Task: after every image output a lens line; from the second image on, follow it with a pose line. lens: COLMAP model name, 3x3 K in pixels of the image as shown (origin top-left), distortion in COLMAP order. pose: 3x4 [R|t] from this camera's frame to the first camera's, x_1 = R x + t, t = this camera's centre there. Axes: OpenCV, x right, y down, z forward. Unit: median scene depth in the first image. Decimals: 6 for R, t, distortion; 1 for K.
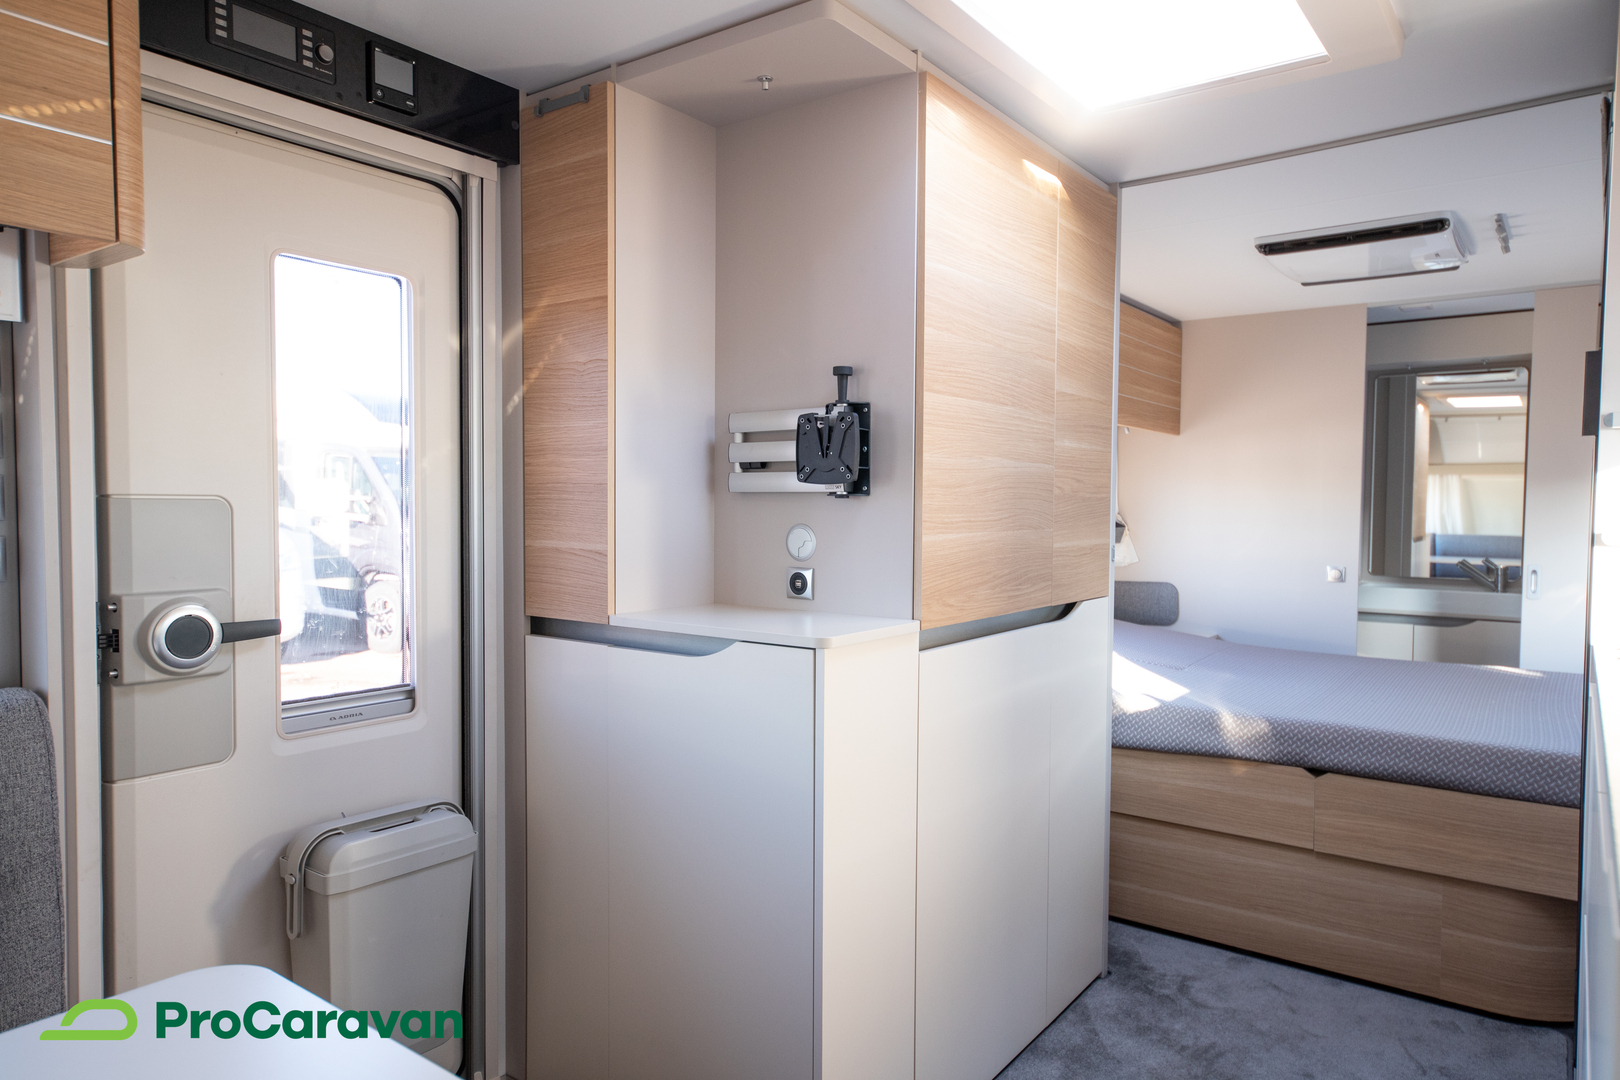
lens RADIAL K [[1027.3, 0, 810.0], [0, 1027.3, 540.0], [0, 0, 1]] dist [-0.000593, 0.004036]
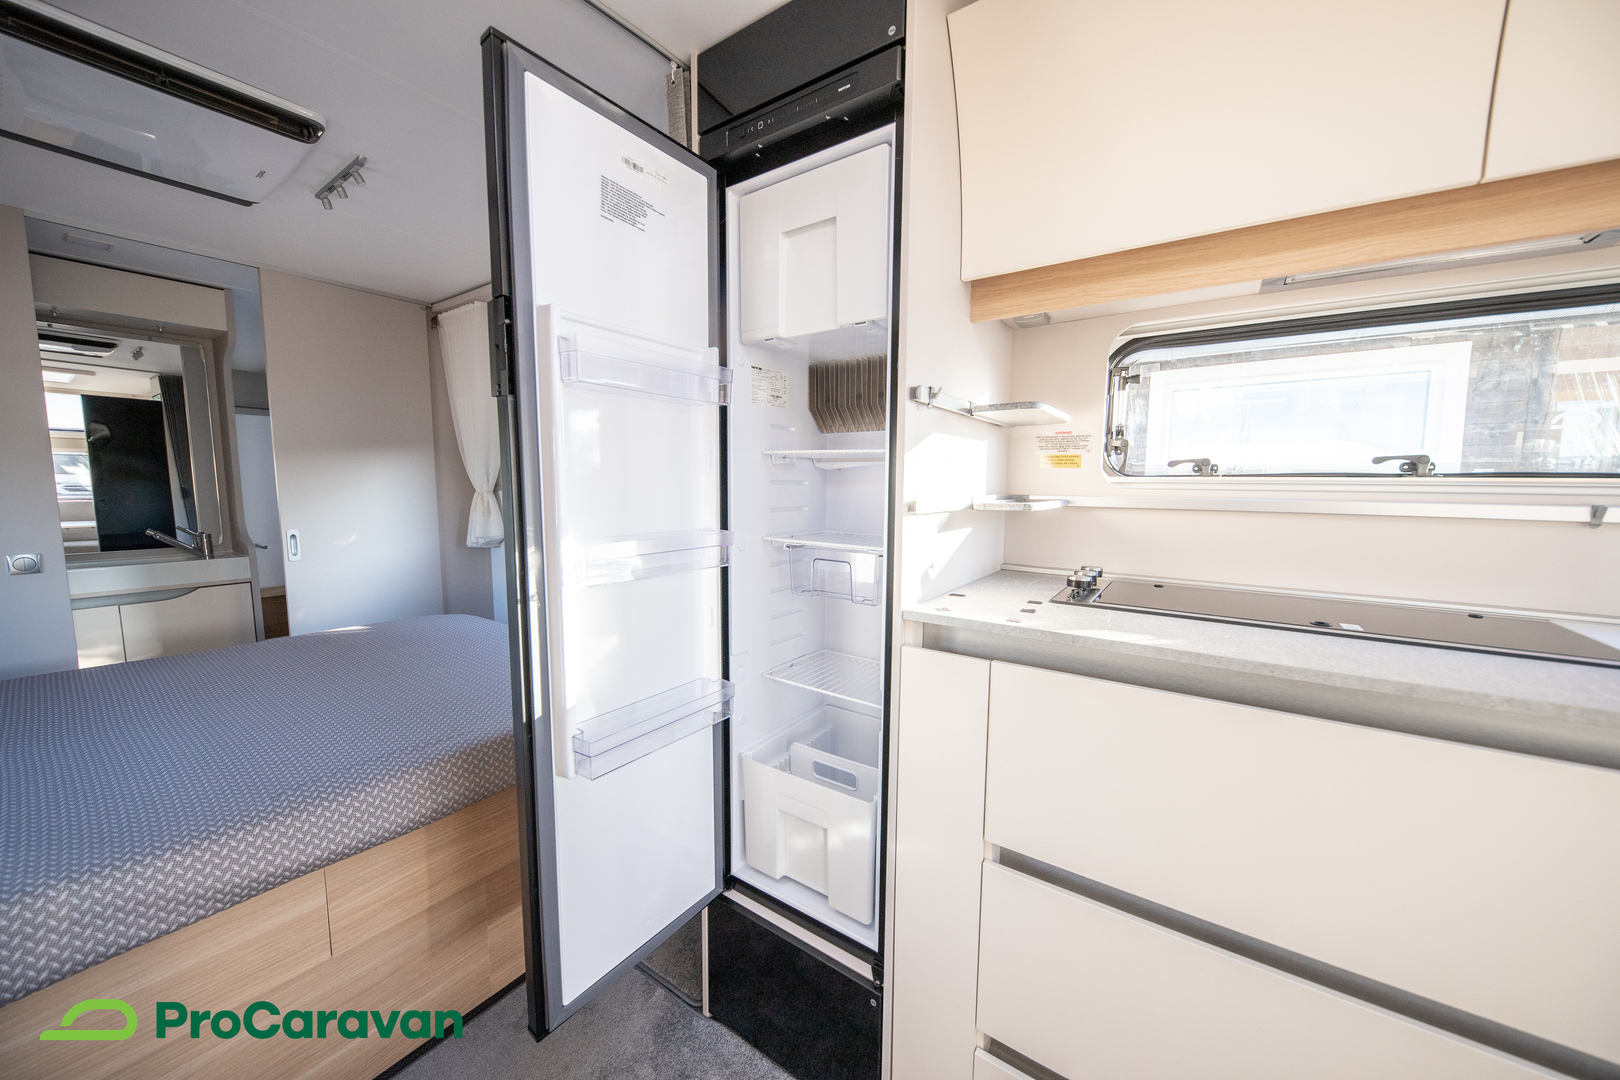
lens RADIAL K [[586.5, 0, 810.0], [0, 586.5, 540.0], [0, 0, 1]] dist [0.000211, 0.000010]
pose [[-0.022188, -0.105499, 0.994172, 0.141796], [0.029398, 0.993918, 0.106128, -0.029144], [-0.999322, 0.031581, -0.018952, 0.892532]]
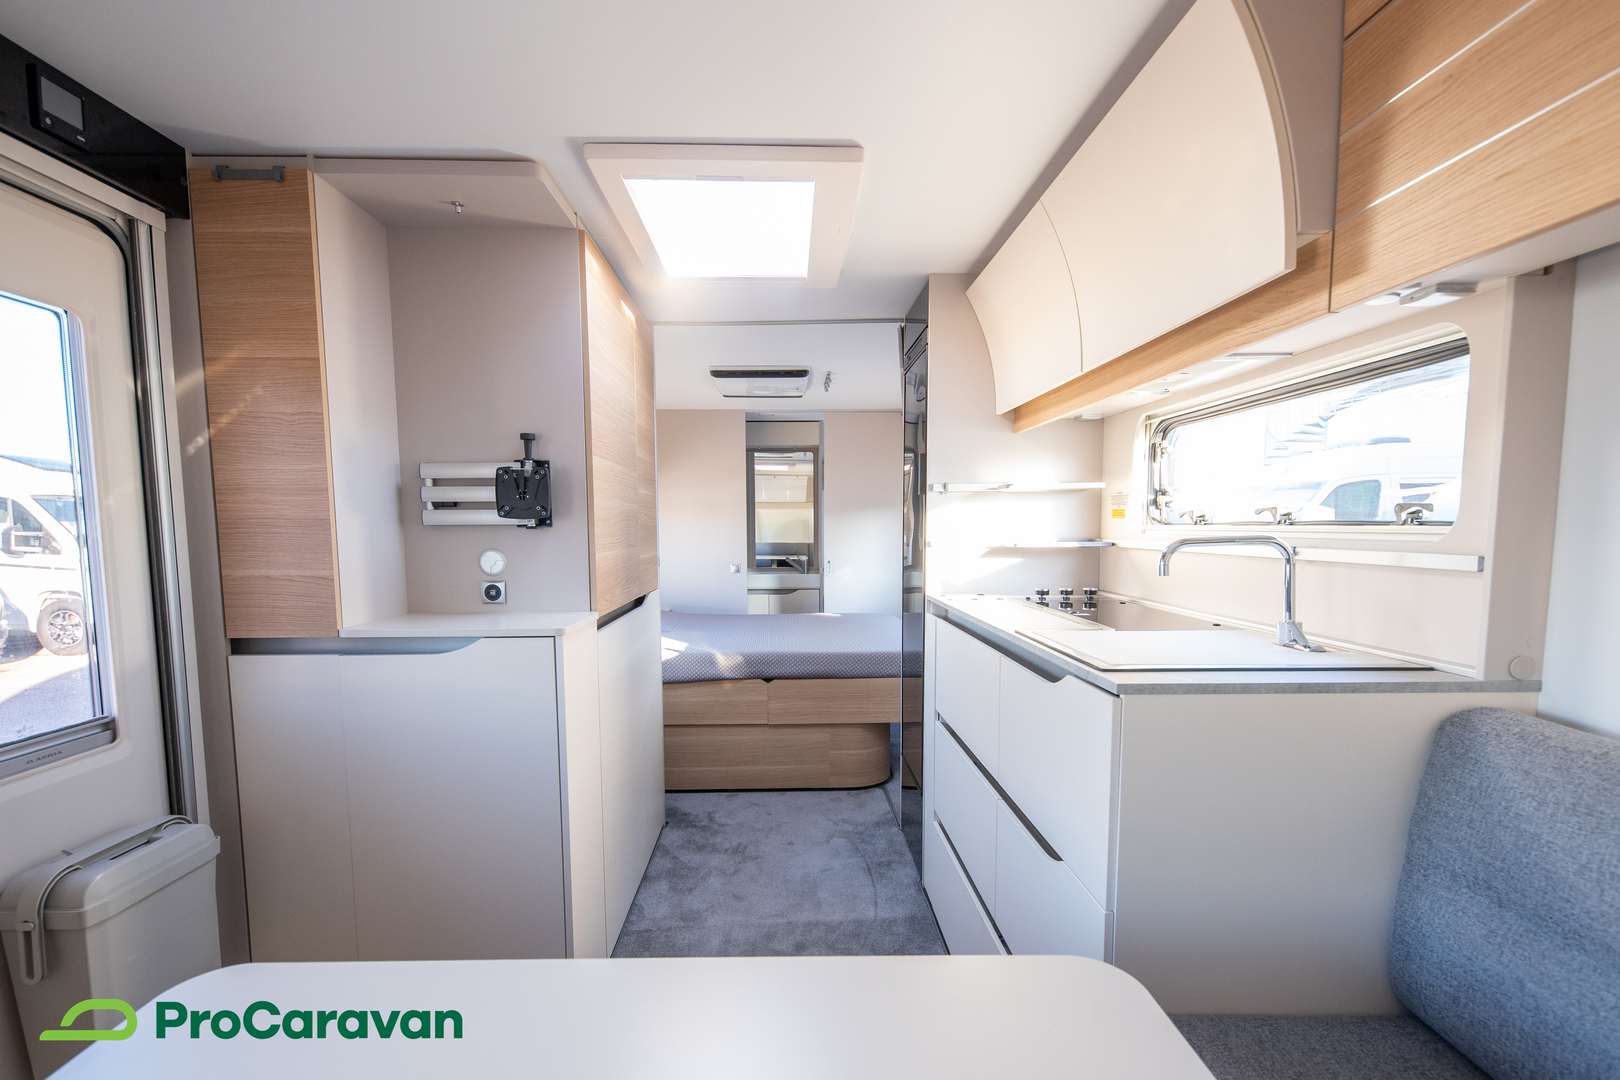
lens RADIAL K [[701.5, 0, 807.8], [0, 701.5, 586.5], [0, 0, 1]] dist [0.000793, -0.007274]
pose [[0.782357, -0.063243, 0.619611, -0.256488], [0.032159, 0.997606, 0.061218, -0.008832], [-0.621999, -0.027969, 0.782518, 0.022870]]
